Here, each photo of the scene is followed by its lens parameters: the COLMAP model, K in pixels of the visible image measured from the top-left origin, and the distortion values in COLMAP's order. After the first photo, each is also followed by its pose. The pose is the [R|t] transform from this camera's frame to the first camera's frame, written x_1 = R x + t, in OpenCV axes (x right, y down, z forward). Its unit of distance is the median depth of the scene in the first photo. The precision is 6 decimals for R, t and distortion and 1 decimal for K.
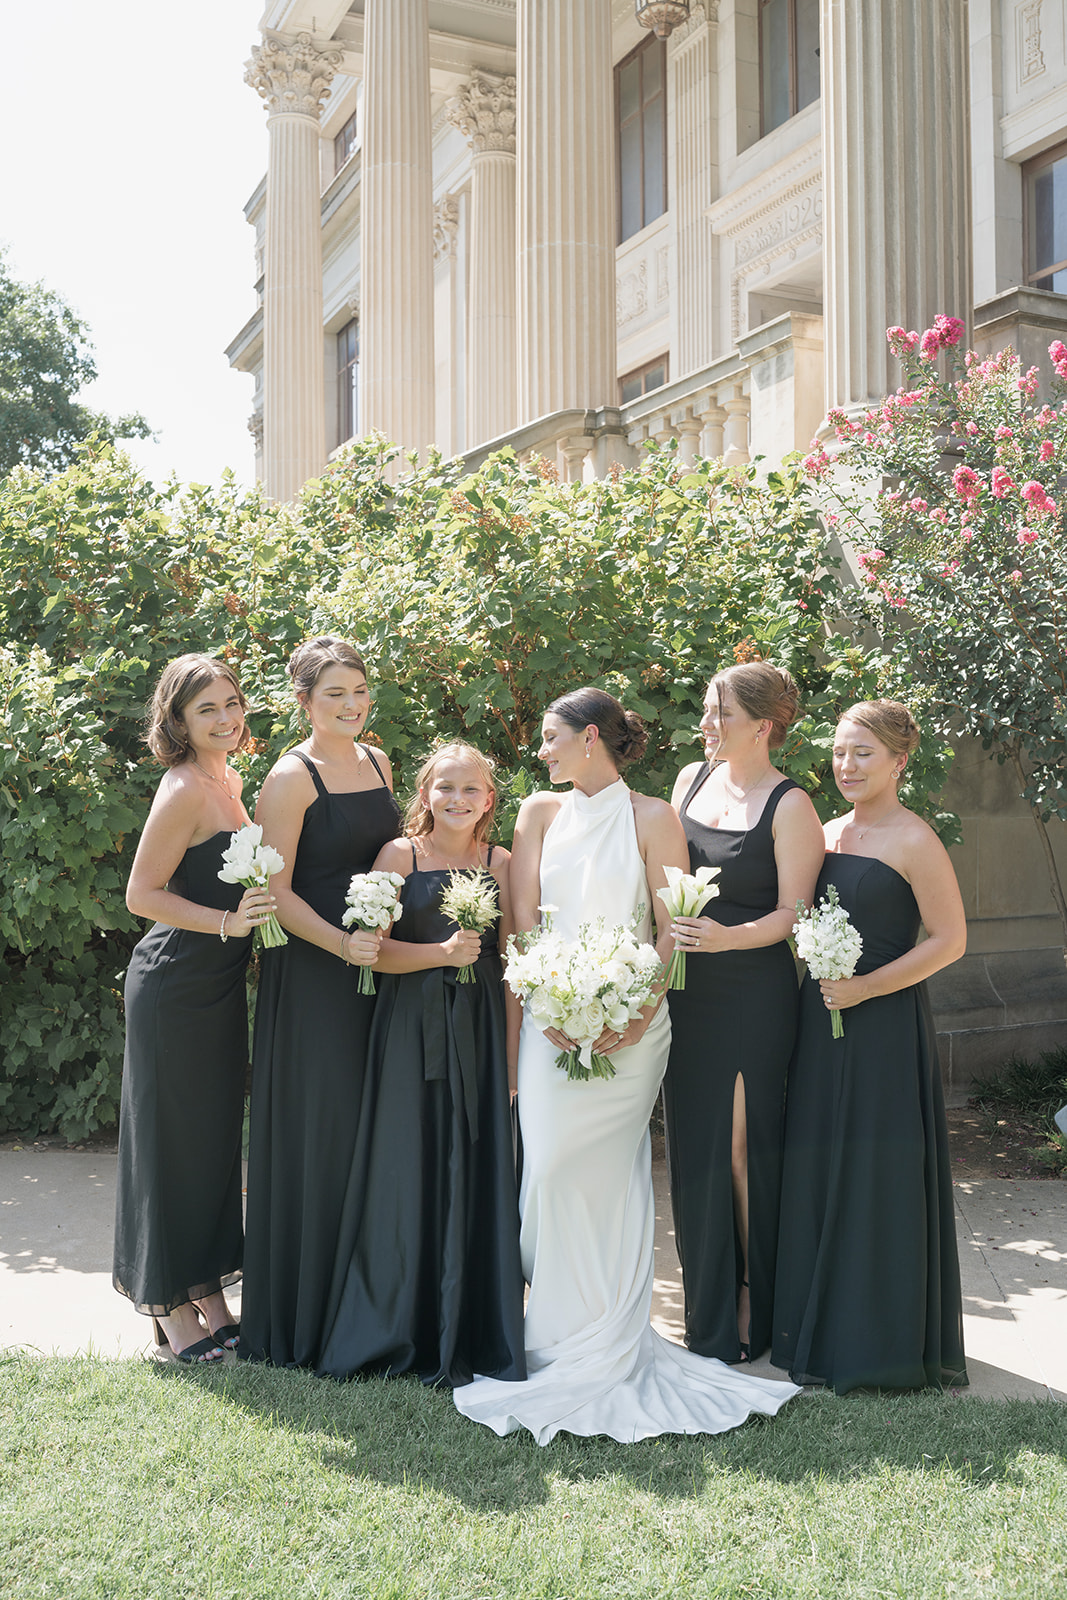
lens RADIAL K [[1621.0, 0, 533.5], [0, 1621.0, 800.0], [0, 0, 1]] dist [-0.002186, -0.000141]
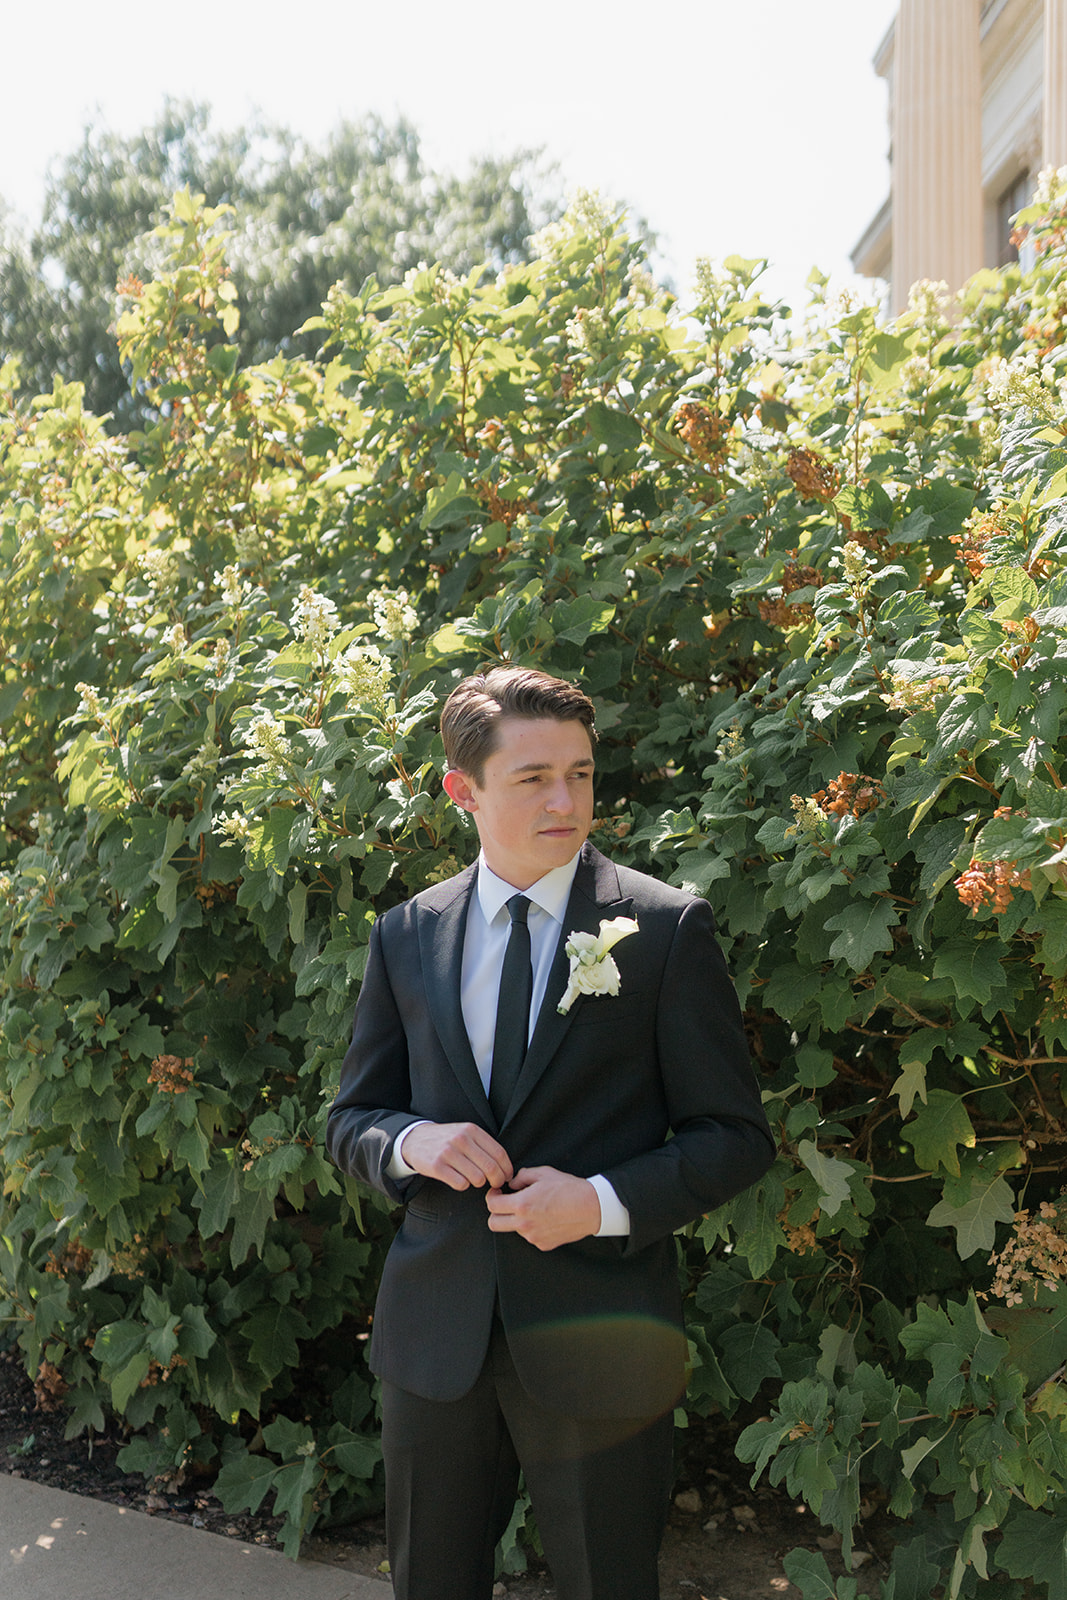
lens RADIAL K [[1621.0, 0, 533.5], [0, 1621.0, 800.0], [0, 0, 1]] dist [-0.002186, -0.000141]
pose [[0.922364, -0.014318, -0.386057, -0.047084], [0.007456, 0.999787, -0.019266, -0.012998], [0.386251, 0.014891, 0.922274, 0.315327]]
